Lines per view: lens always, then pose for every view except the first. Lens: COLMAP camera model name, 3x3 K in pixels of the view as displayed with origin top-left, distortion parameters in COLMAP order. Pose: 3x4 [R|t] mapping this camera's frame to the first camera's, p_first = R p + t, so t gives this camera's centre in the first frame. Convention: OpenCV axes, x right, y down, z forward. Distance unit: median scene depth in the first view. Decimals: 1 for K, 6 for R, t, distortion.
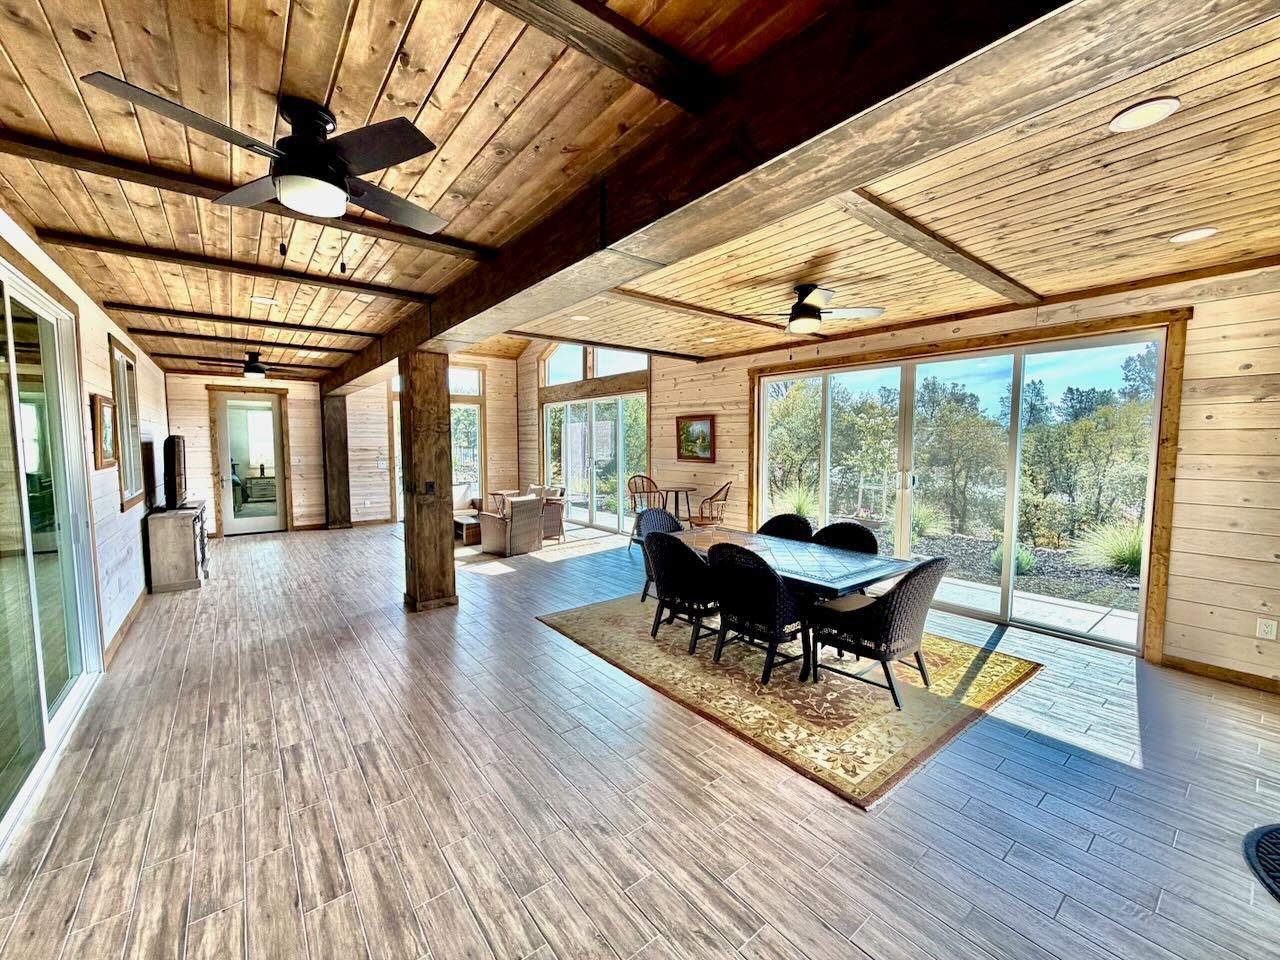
lens RADIAL K [[512.8, 0, 635.2], [0, 512.8, 480.5], [0, 0, 1]] dist [0.002262, 0.000064]
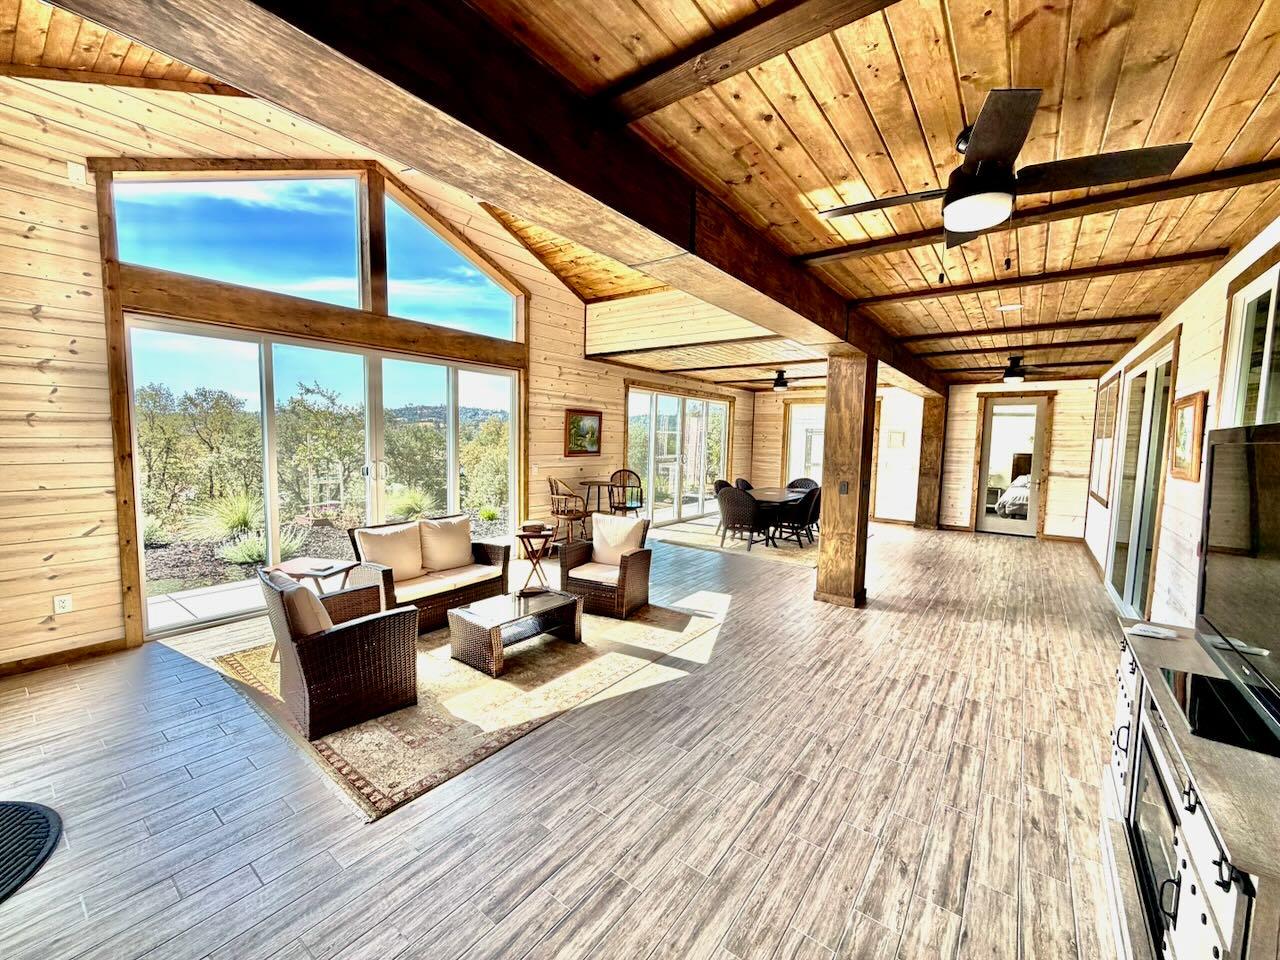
lens RADIAL K [[512.8, 0, 635.4], [0, 512.8, 483.8], [0, 0, 1]] dist [0.002262, 0.000064]
pose [[-0.253589, -0.095564, 0.962580, -1.619159], [0.049651, 0.992510, 0.111616, -0.162628], [-0.966037, 0.076098, -0.246944, 2.093520]]
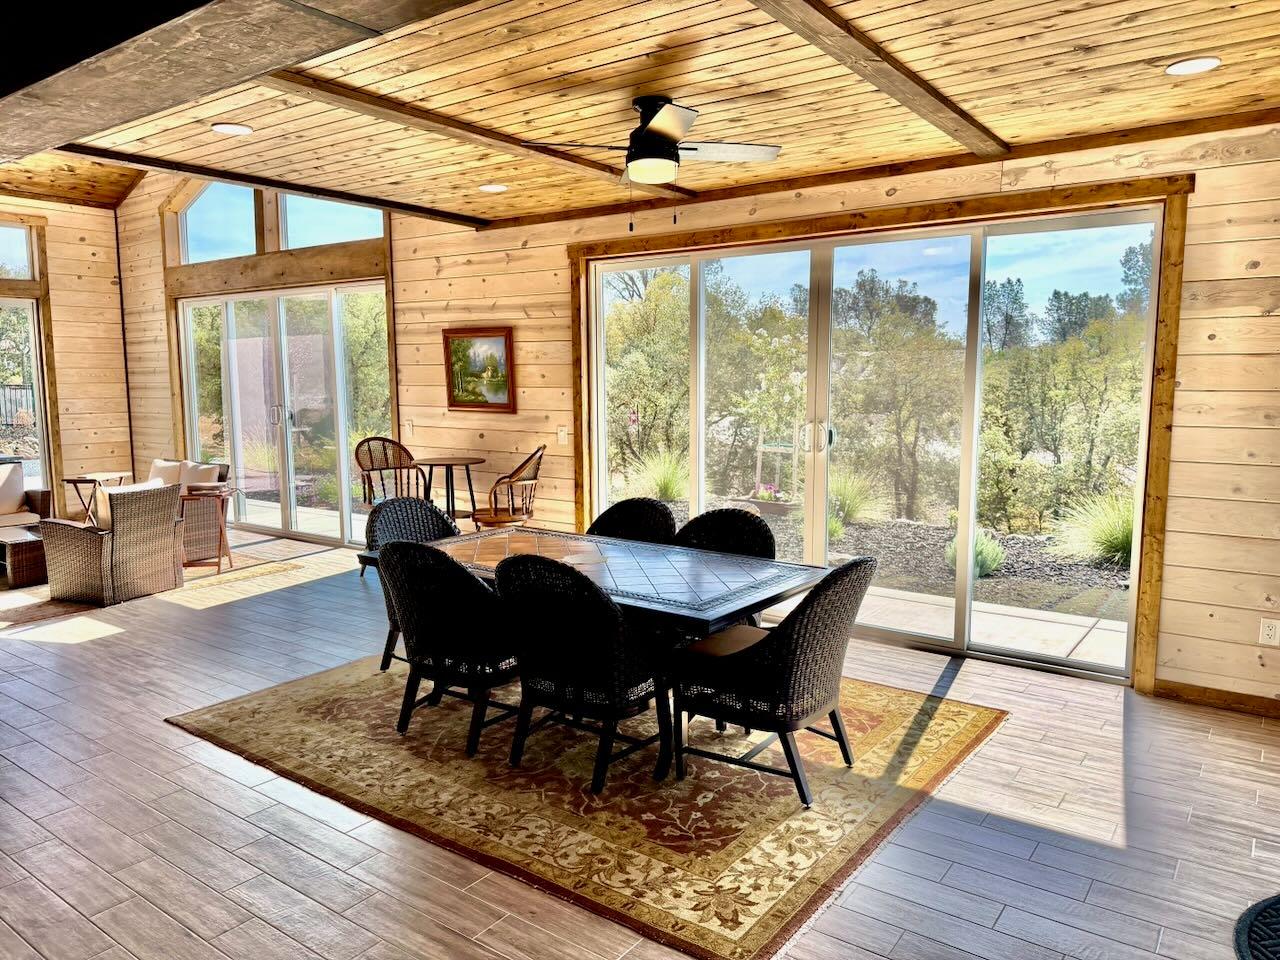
lens RADIAL K [[903.6, 0, 637.6], [0, 903.6, 488.1], [0, 0, 1]] dist [0.031904, -0.034037]
pose [[0.963279, -0.035607, 0.266132, 0.030972], [0.022533, 0.998392, 0.052019, -0.000196], [-0.267556, -0.044112, 0.962532, 0.013250]]
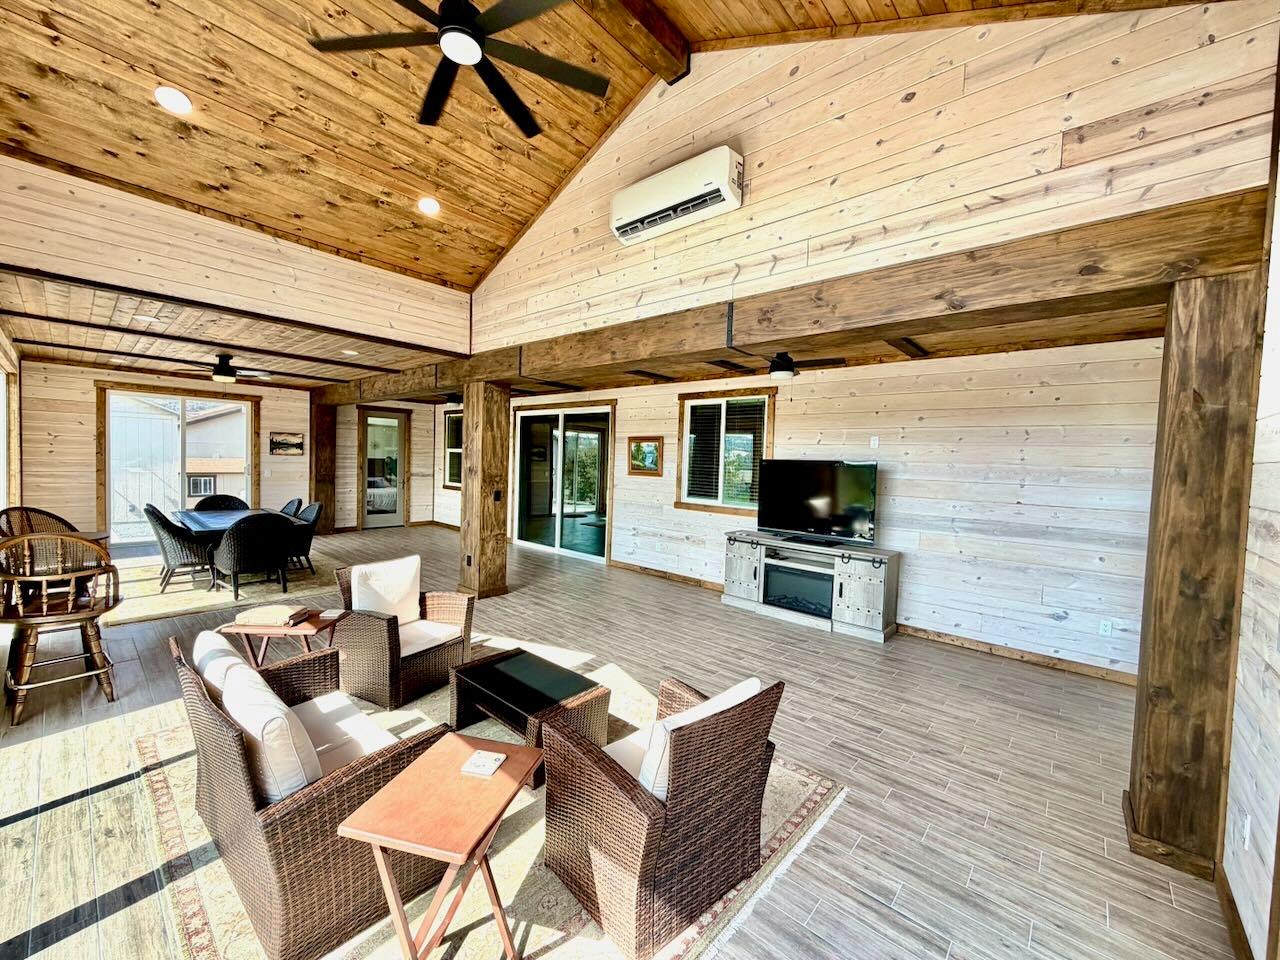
lens RADIAL K [[512.8, 0, 641.1], [0, 512.8, 483.9], [0, 0, 1]] dist [0.002262, 0.000064]
pose [[-0.981904, -0.027724, -0.187338, -0.672503], [-0.050555, 0.991700, 0.118220, -0.216821], [0.182506, 0.125551, -0.975156, 2.800466]]
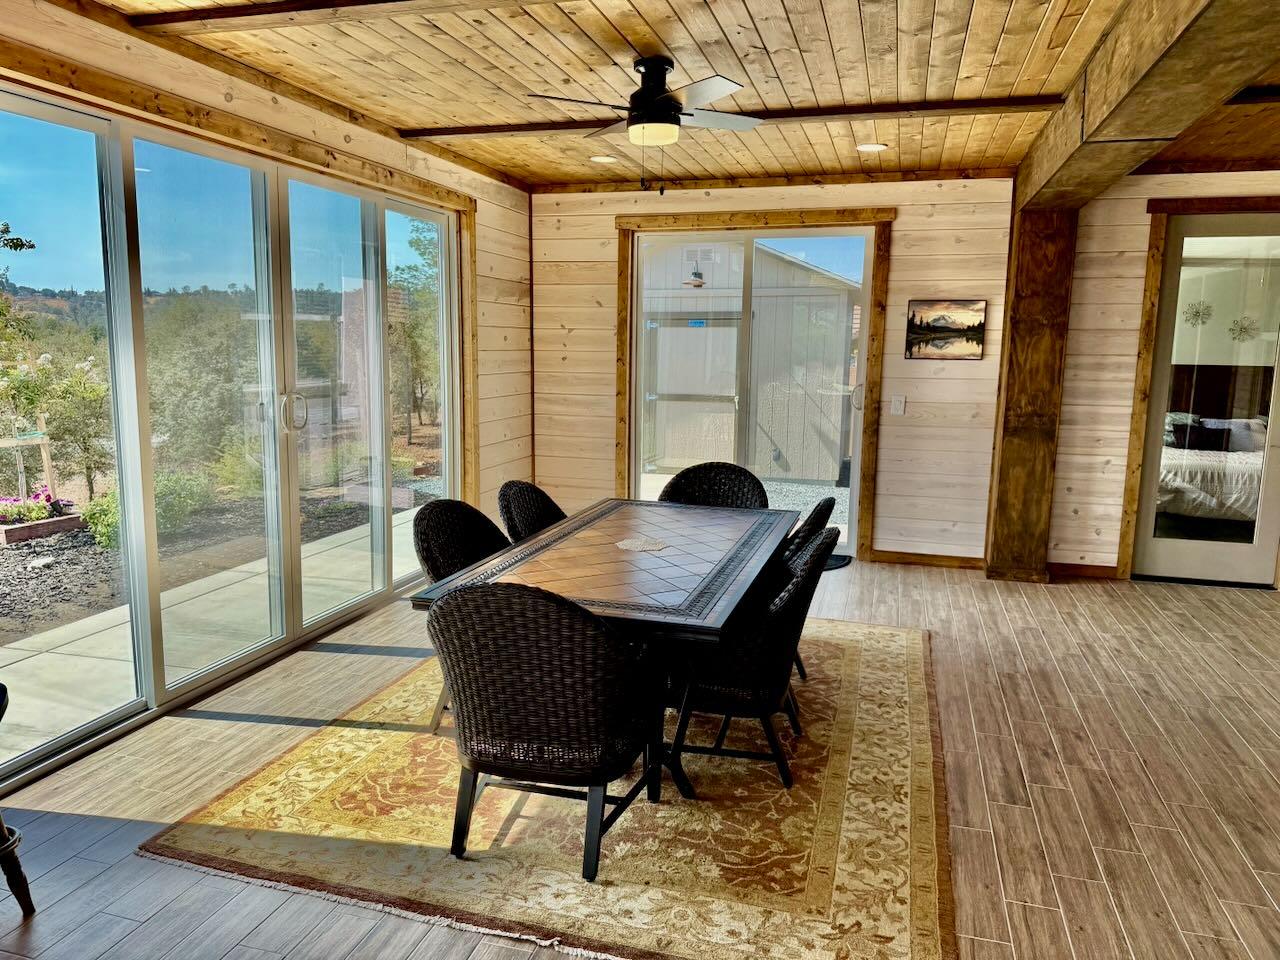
lens RADIAL K [[903.6, 0, 635.2], [0, 903.6, 480.7], [0, 0, 1]] dist [0.031904, -0.034037]
pose [[-0.586585, -0.132048, 0.799050, -0.498057], [0.045961, 0.979601, 0.195625, -0.115536], [-0.808582, 0.151475, -0.568551, 1.579811]]
